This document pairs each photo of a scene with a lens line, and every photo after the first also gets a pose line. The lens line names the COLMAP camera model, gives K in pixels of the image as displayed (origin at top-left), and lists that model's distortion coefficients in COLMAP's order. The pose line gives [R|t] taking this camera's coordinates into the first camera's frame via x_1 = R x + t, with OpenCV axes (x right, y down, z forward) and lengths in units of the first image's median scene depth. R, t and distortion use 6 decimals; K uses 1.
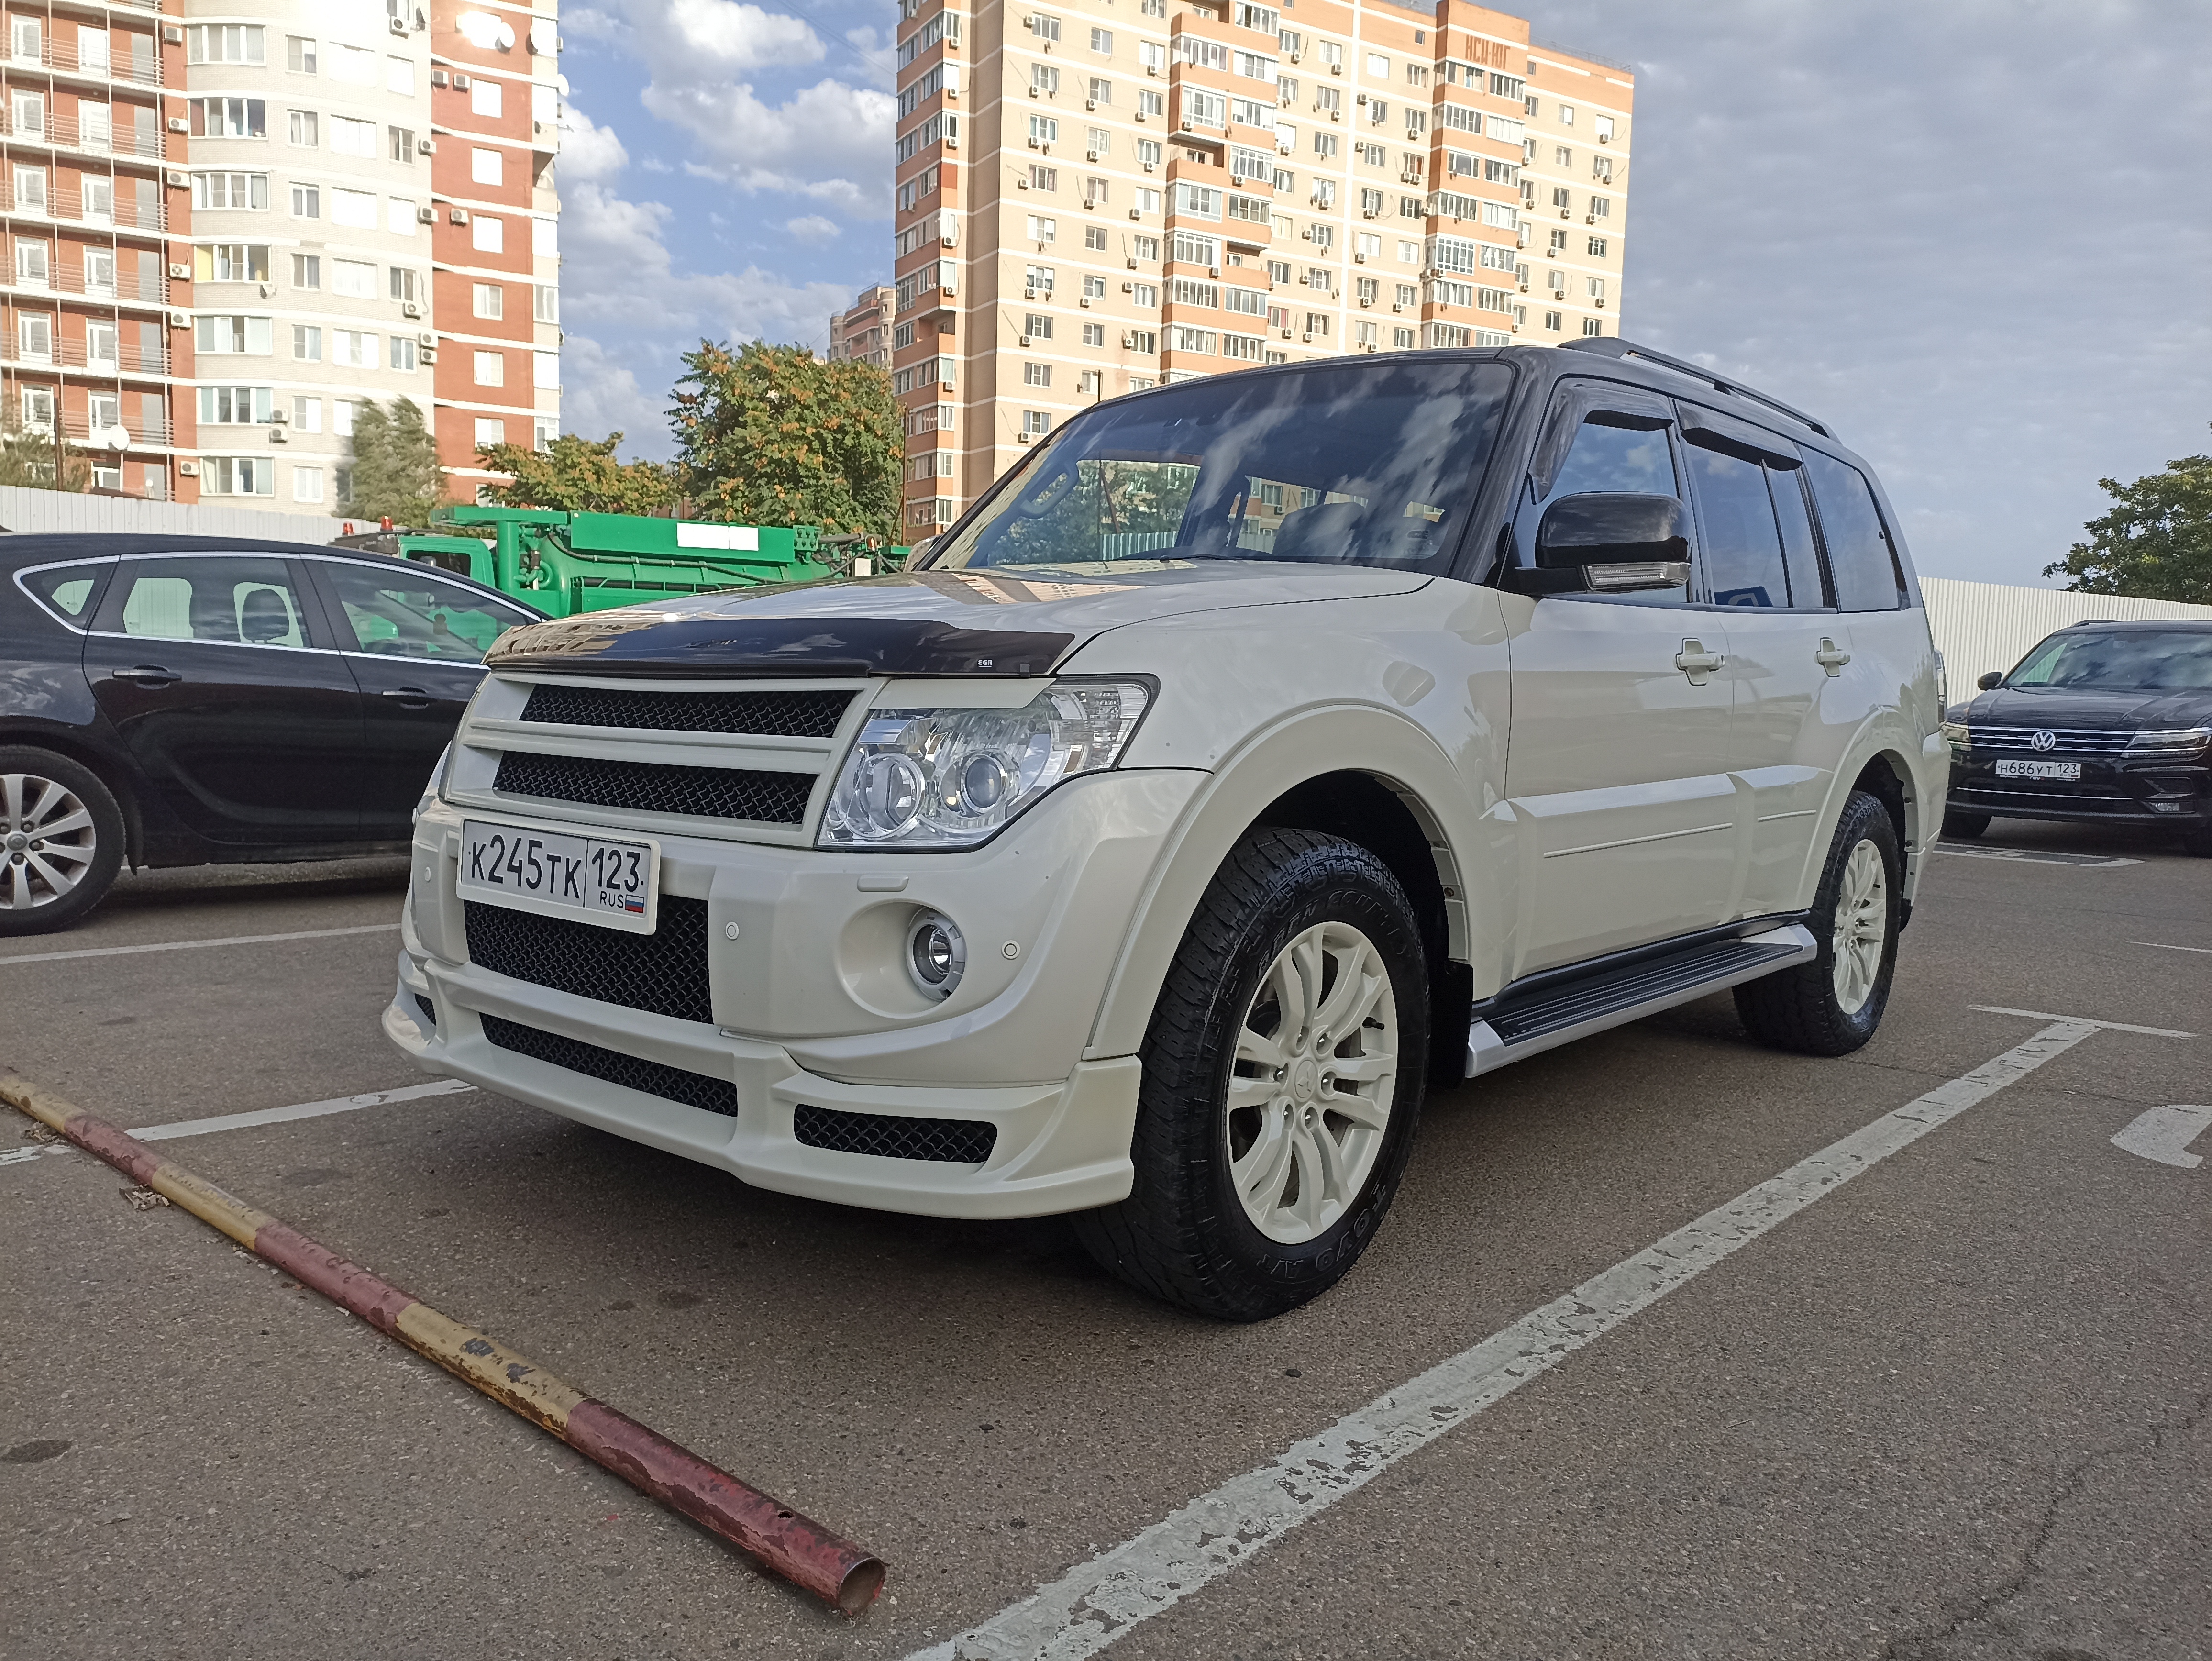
lens RADIAL K [[1641.7, 0, 1106.0], [0, 1641.7, 830.5], [0, 0, 1]] dist [0.052356, -0.055079]
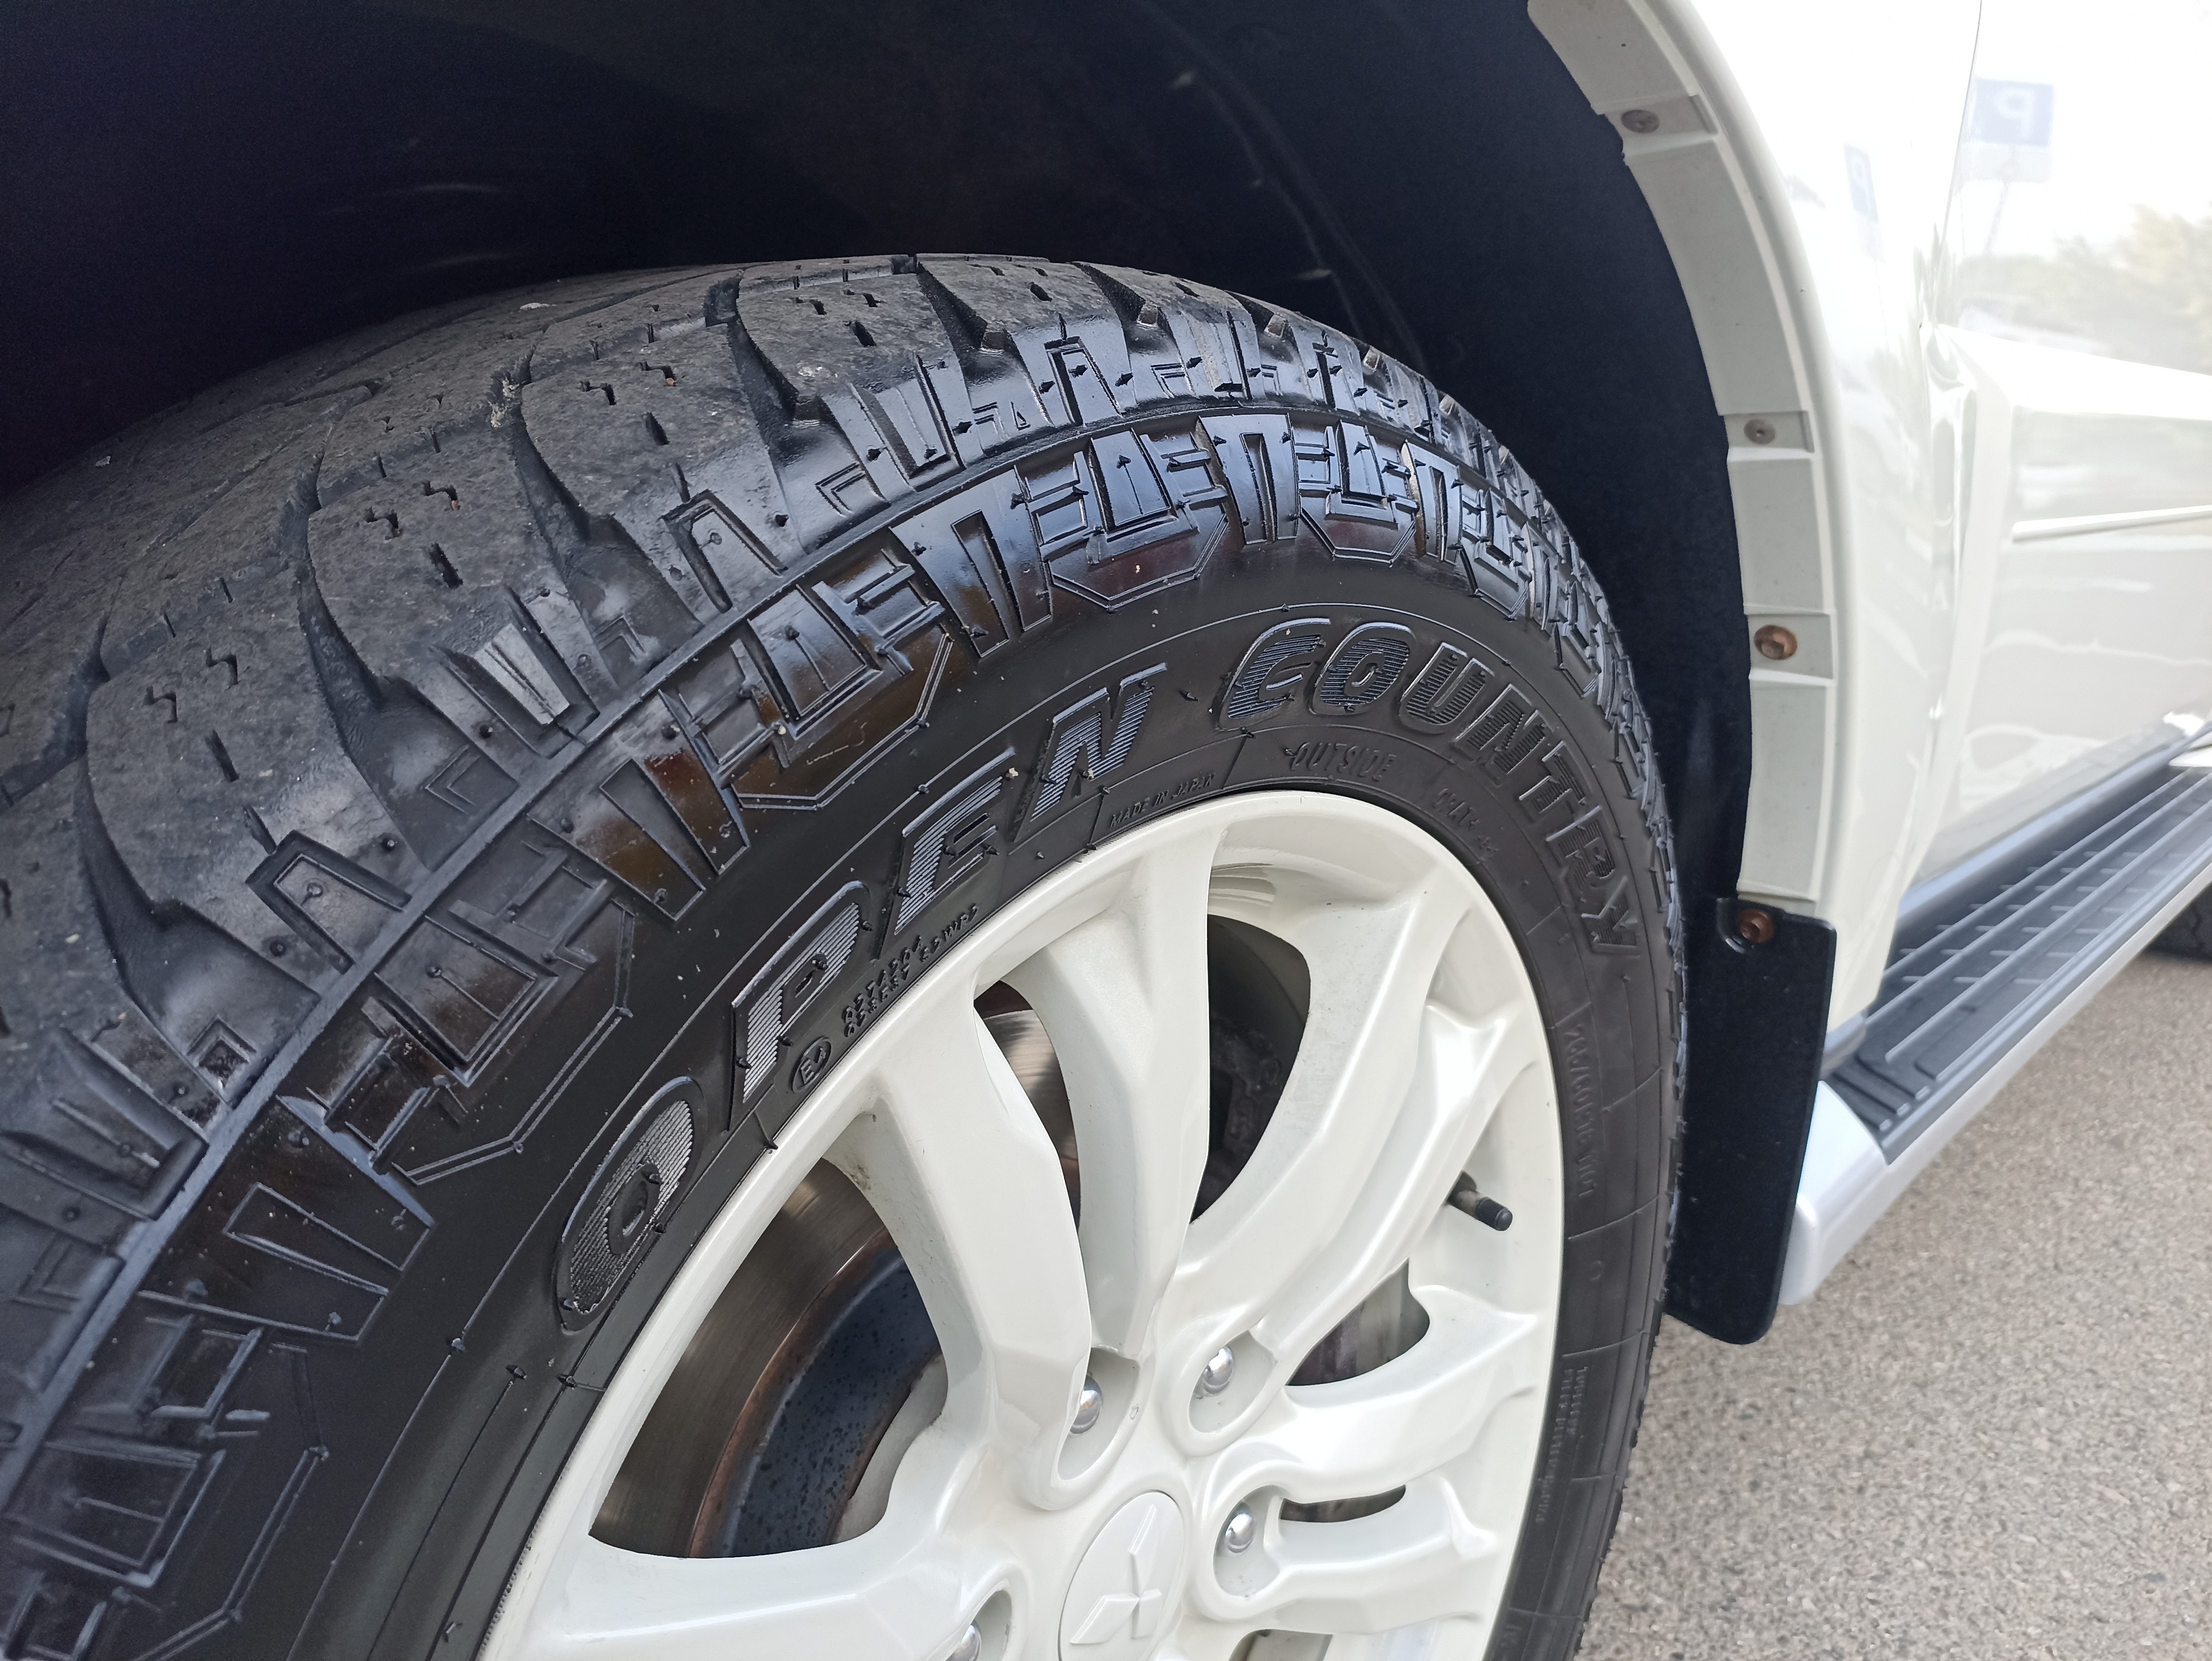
lens RADIAL K [[1641.7, 0, 1106.0], [0, 1641.7, 830.5], [0, 0, 1]] dist [0.052356, -0.055079]
pose [[0.999234, 0.017581, -0.034969, 0.124230], [-0.012262, 0.989075, 0.146904, 0.032560], [0.037170, -0.146362, 0.988532, 0.804321]]
